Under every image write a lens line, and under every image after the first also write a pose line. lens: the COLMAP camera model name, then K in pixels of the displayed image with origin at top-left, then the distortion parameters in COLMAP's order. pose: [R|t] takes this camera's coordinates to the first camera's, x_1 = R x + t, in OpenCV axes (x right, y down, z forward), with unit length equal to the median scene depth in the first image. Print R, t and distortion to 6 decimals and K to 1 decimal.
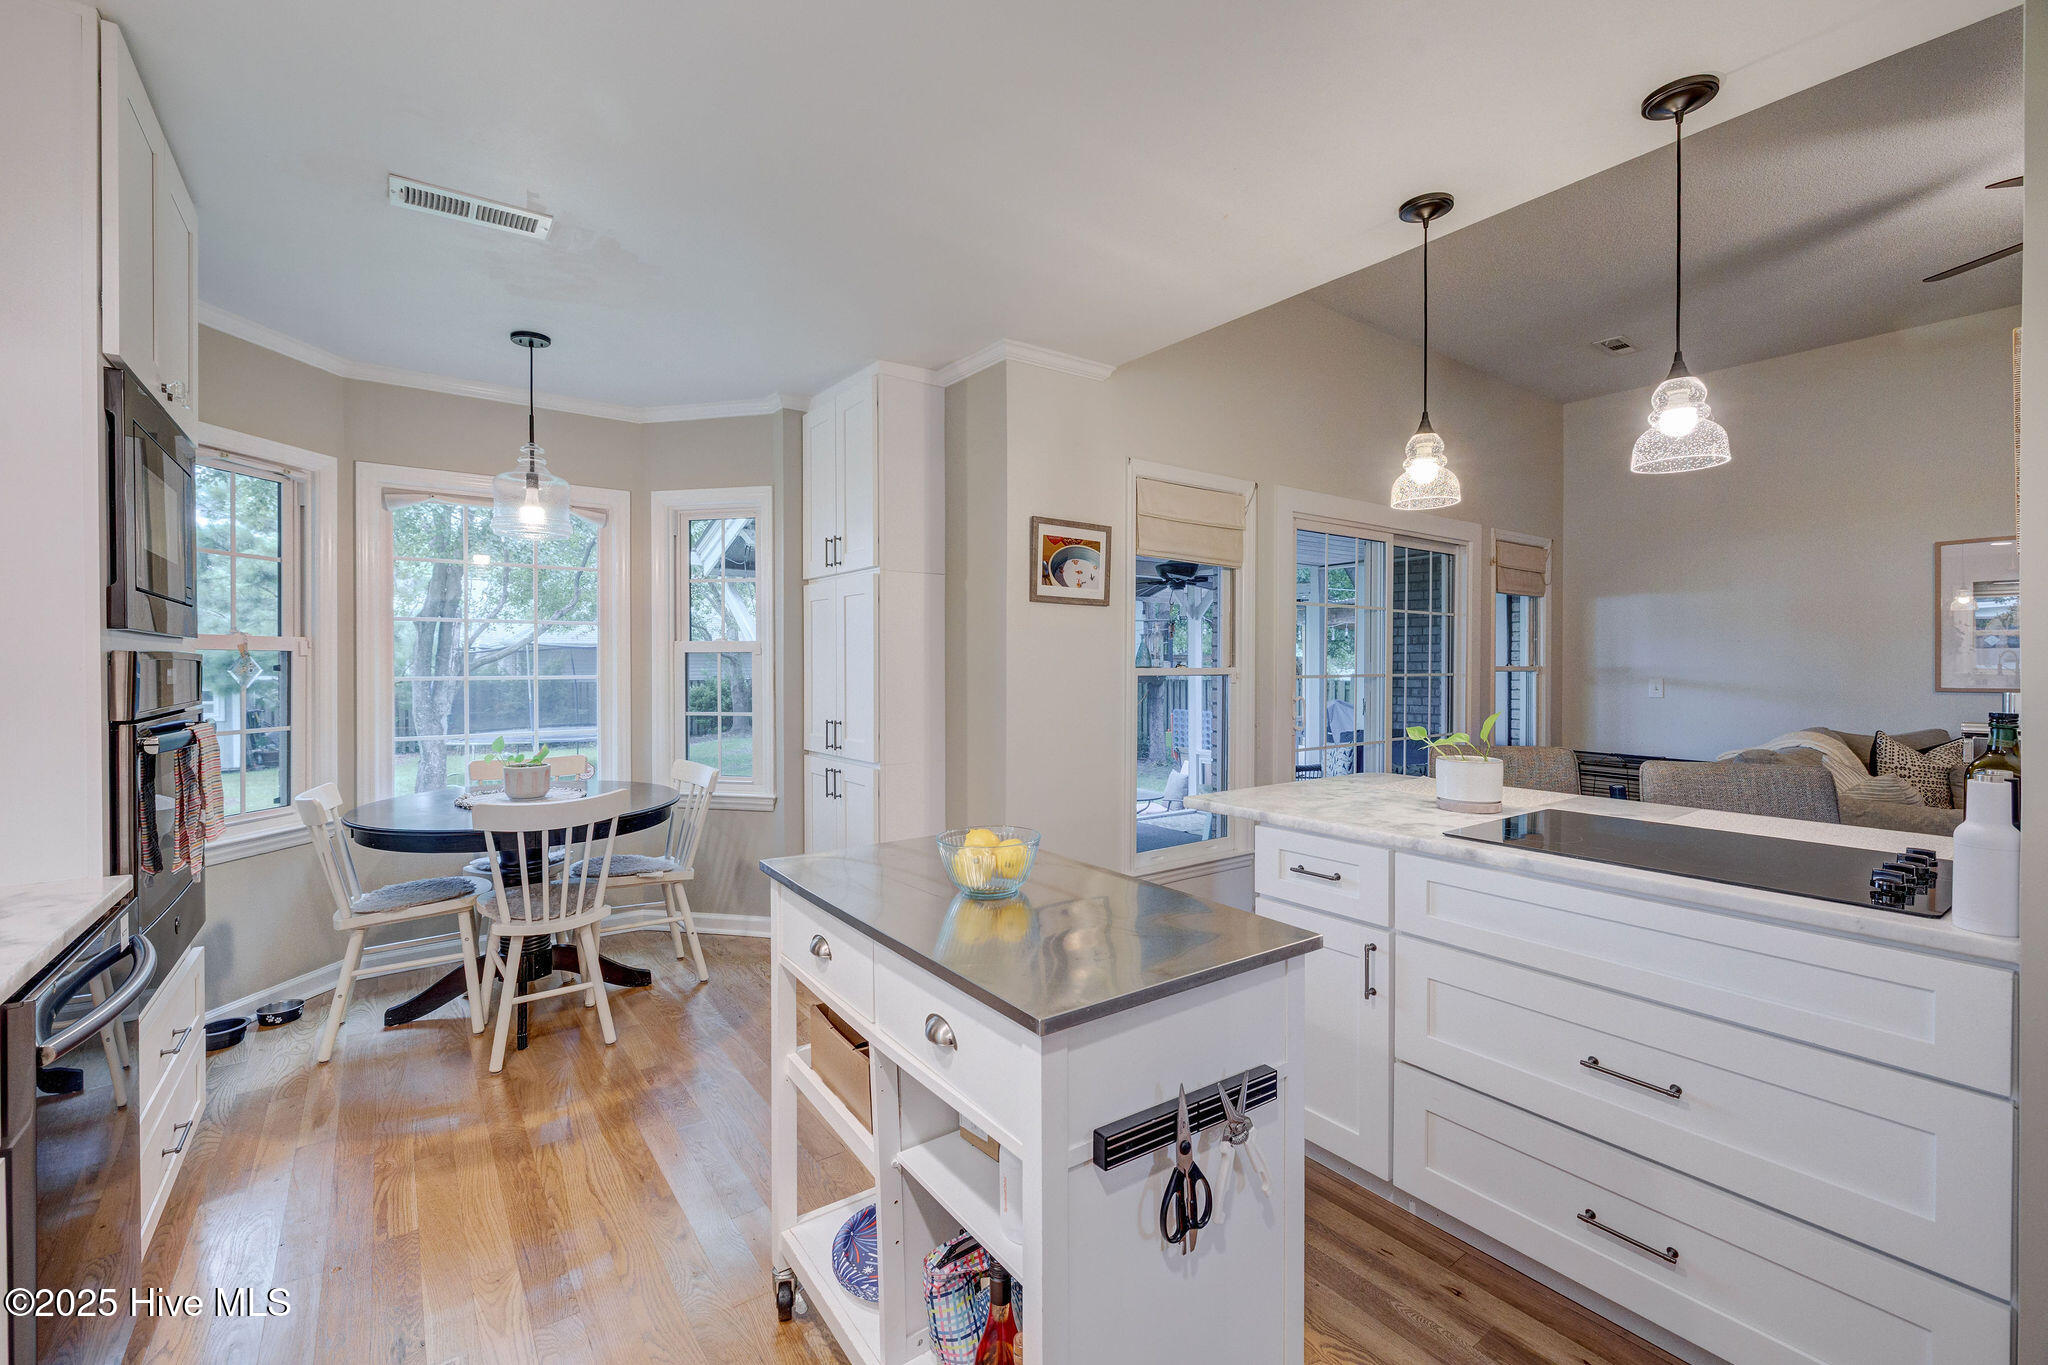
lens RADIAL K [[875.7, 0, 1016.6], [0, 875.7, 671.5], [0, 0, 1]] dist [-0.003404, 0.000196]
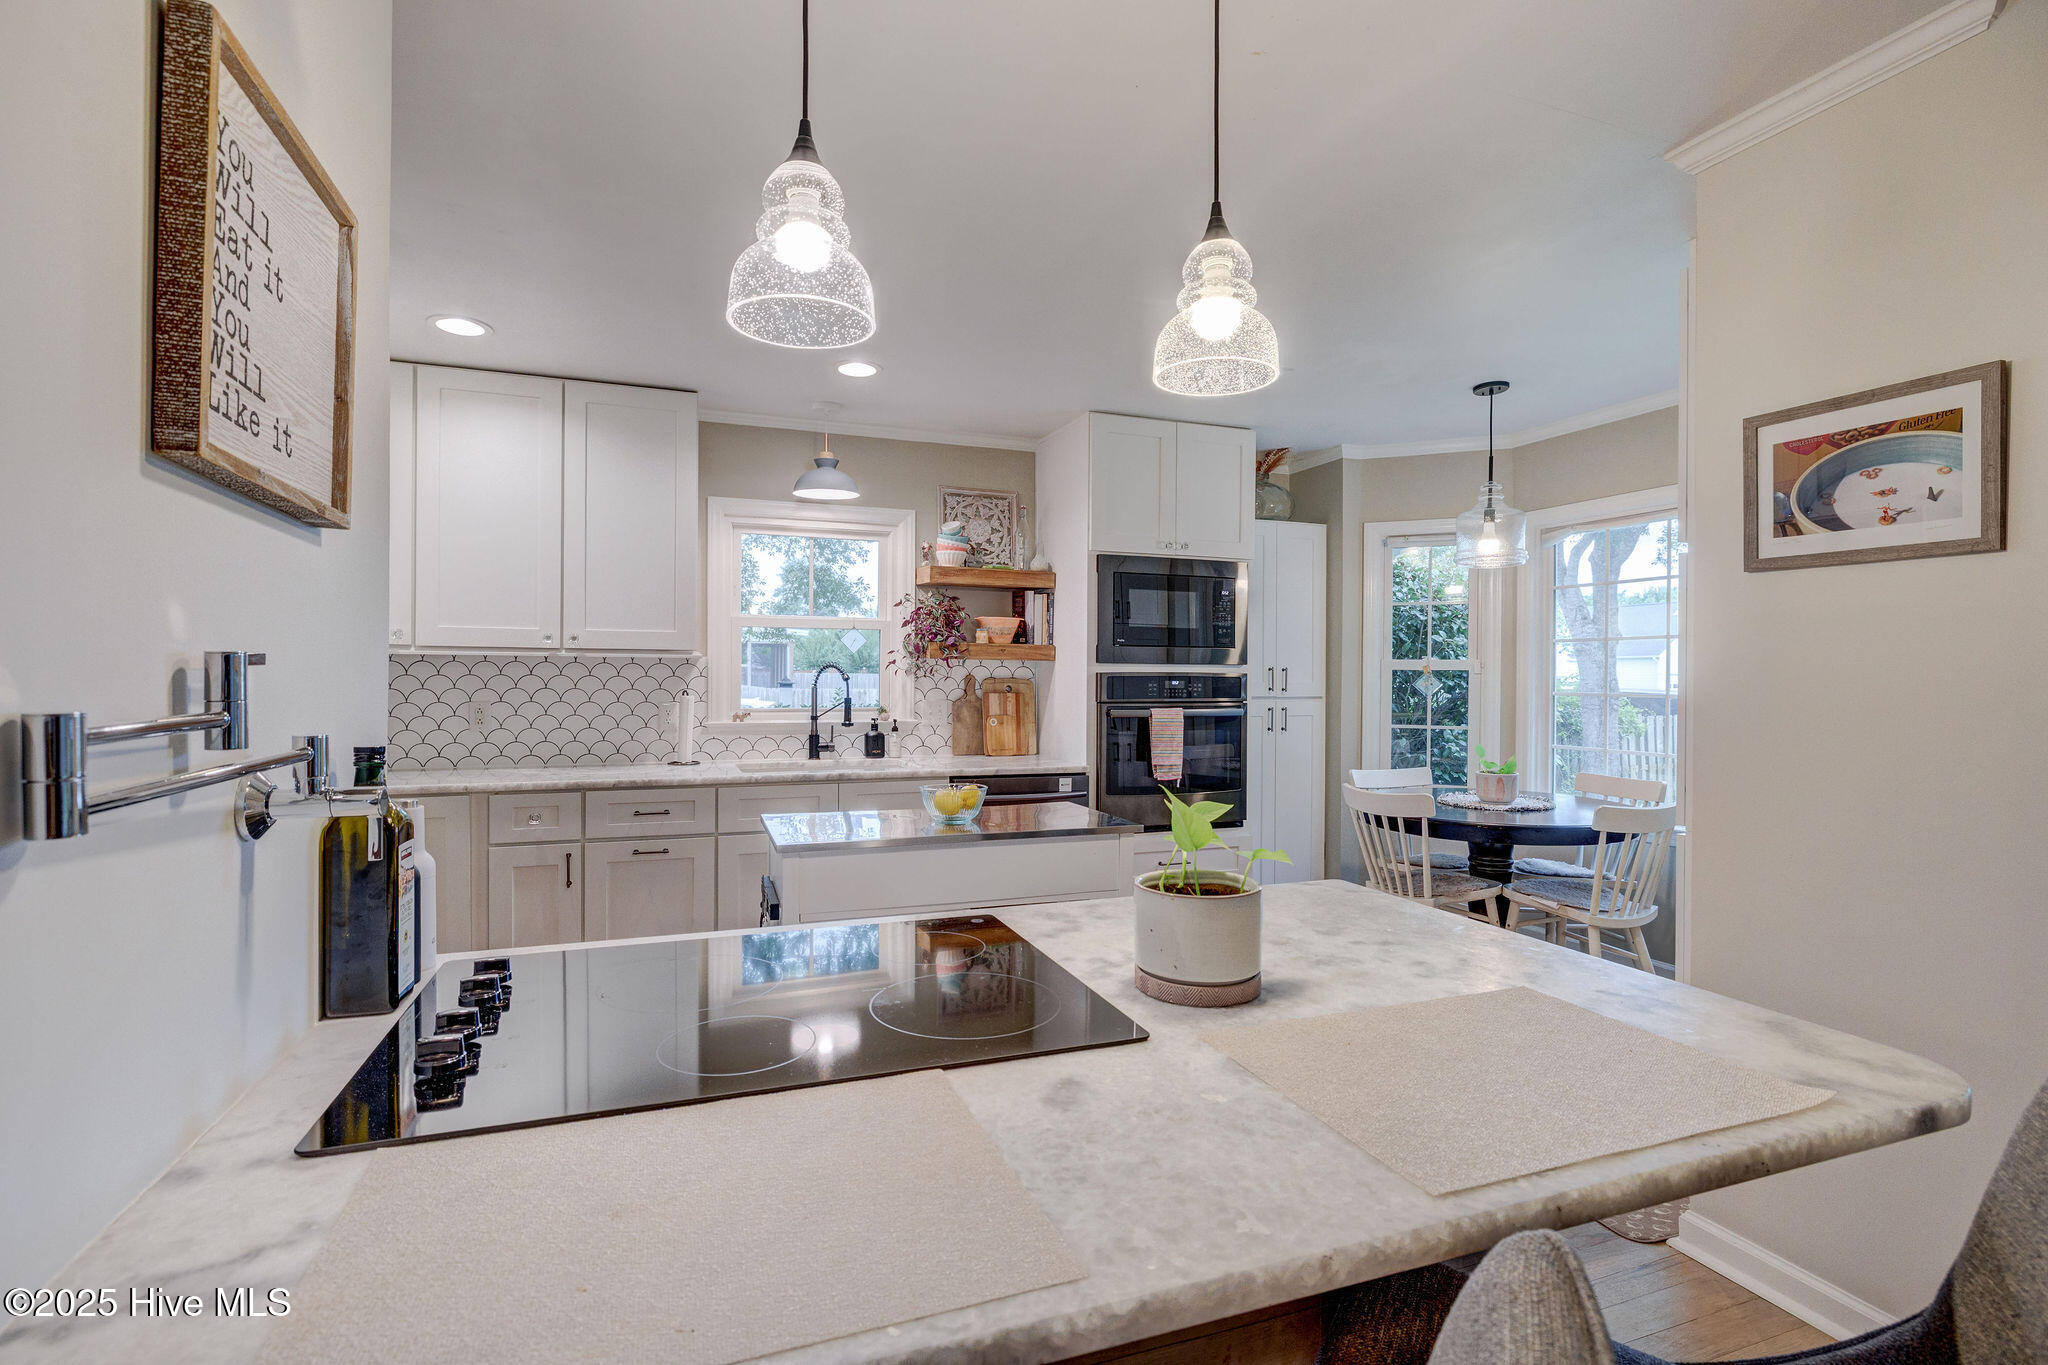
lens RADIAL K [[918.6, 0, 999.6], [0, 918.6, 684.2], [0, 0, 1]] dist [-0.009141, 0.002313]
pose [[-0.285636, 0.008590, -0.958300, 0.695715], [-0.014628, 0.999804, 0.013322, -0.010183], [0.958227, 0.017823, -0.285454, 0.701694]]
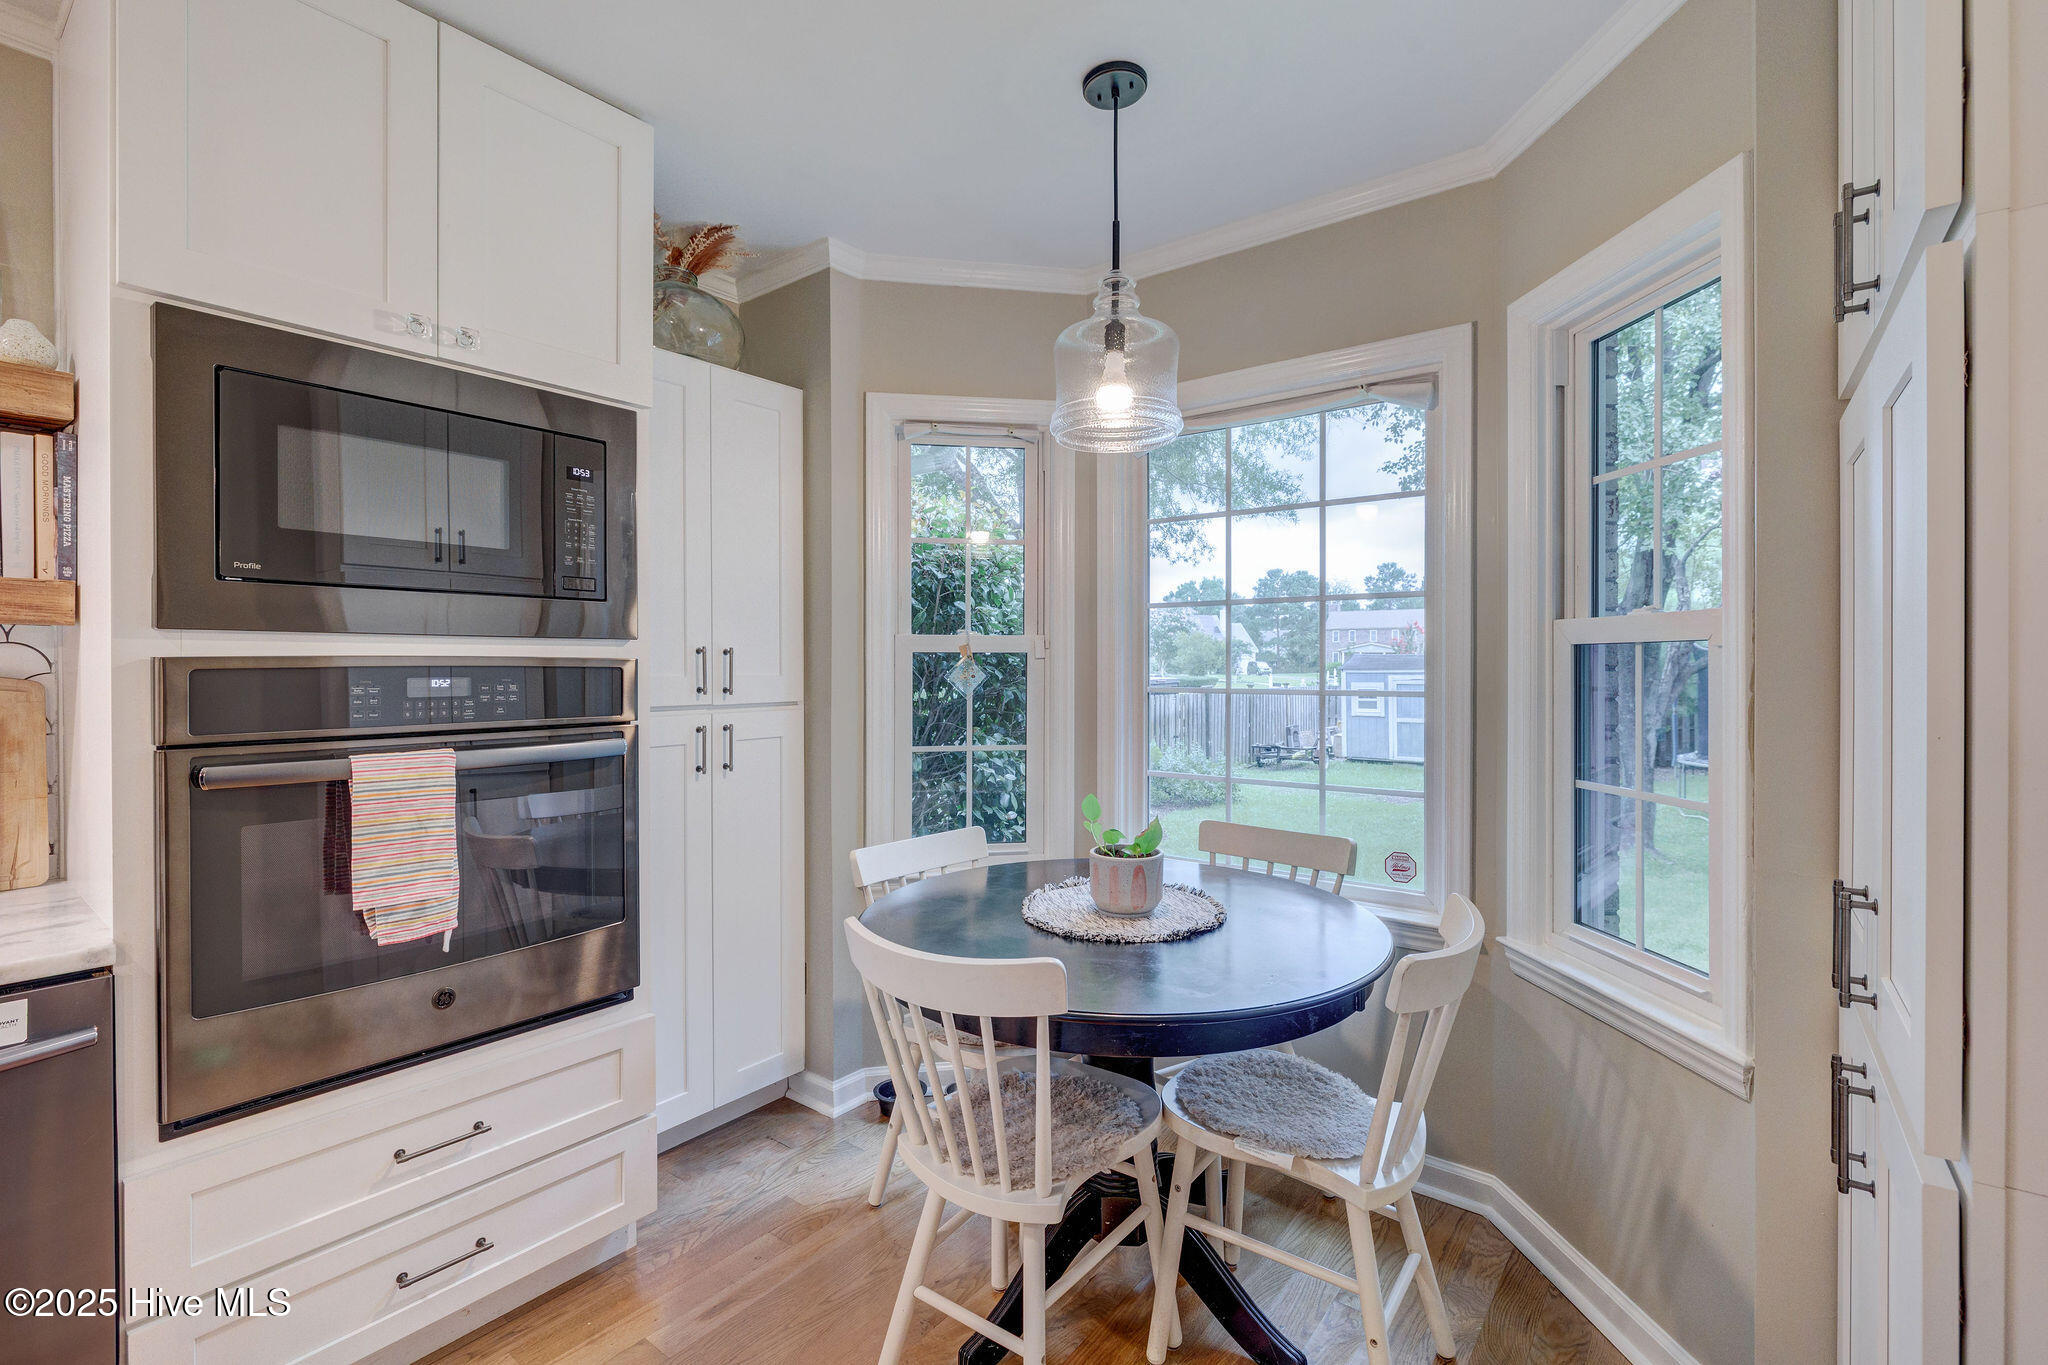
lens RADIAL K [[918.6, 0, 1018.1], [0, 918.6, 669.3], [0, 0, 1]] dist [-0.009141, 0.002313]
pose [[0.265588, 0.006037, -0.964068, -0.011134], [-0.008120, 0.999959, 0.004025, -0.011164], [0.964052, 0.006759, 0.265626, 0.748206]]
